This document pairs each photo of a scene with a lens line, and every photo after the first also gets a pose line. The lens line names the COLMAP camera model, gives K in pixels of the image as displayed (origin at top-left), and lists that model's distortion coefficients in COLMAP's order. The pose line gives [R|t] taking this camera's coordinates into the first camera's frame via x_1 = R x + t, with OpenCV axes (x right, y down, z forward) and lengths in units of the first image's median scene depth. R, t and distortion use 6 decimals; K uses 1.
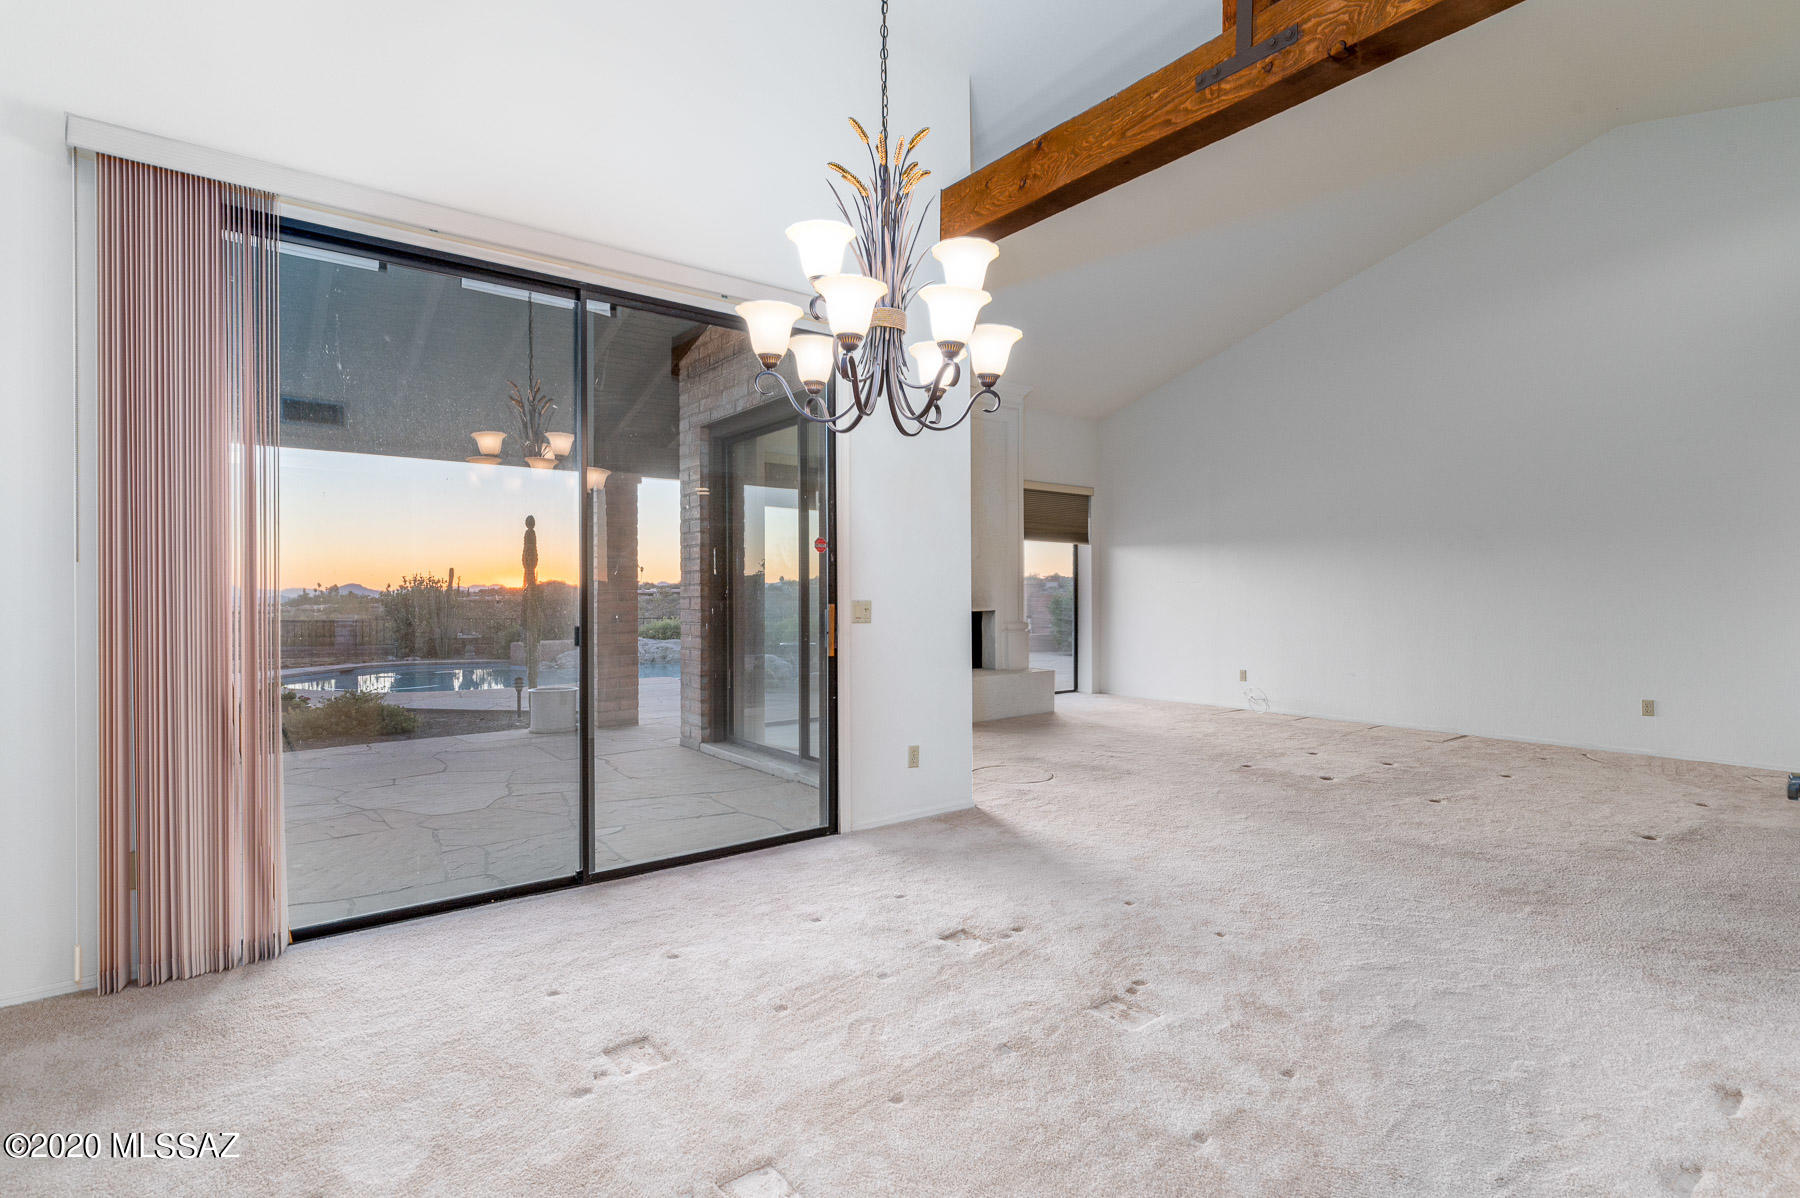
lens RADIAL K [[865.8, 0, 897.5], [0, 865.8, 604.4], [0, 0, 1]] dist [0.000599, -0.000849]
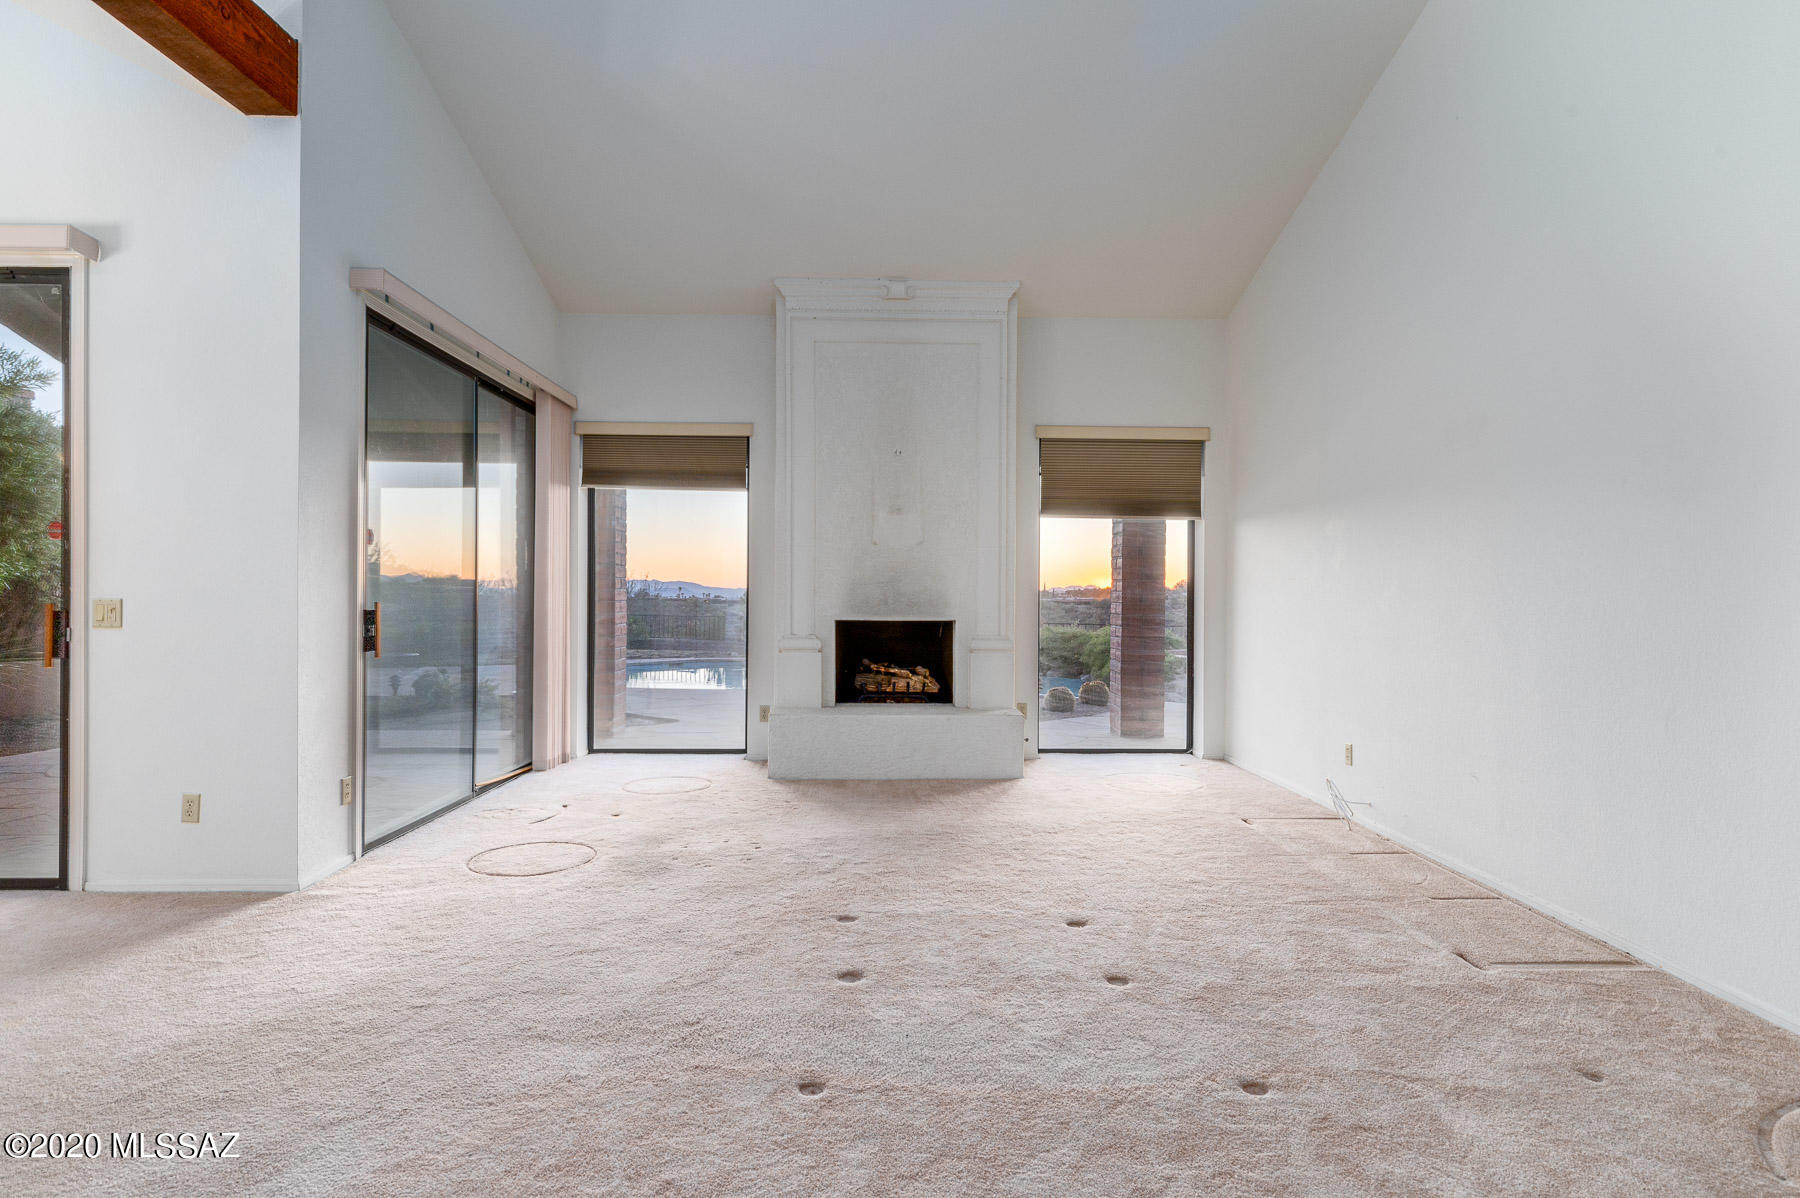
lens RADIAL K [[959.6, 0, 903.9], [0, 959.6, 597.5], [0, 0, 1]] dist [-0.005046, -0.000081]
pose [[0.807694, 0.008994, -0.589533, 0.686857], [-0.015302, 0.999867, -0.005710, -0.007846], [0.589403, 0.013633, 0.807724, 0.471623]]
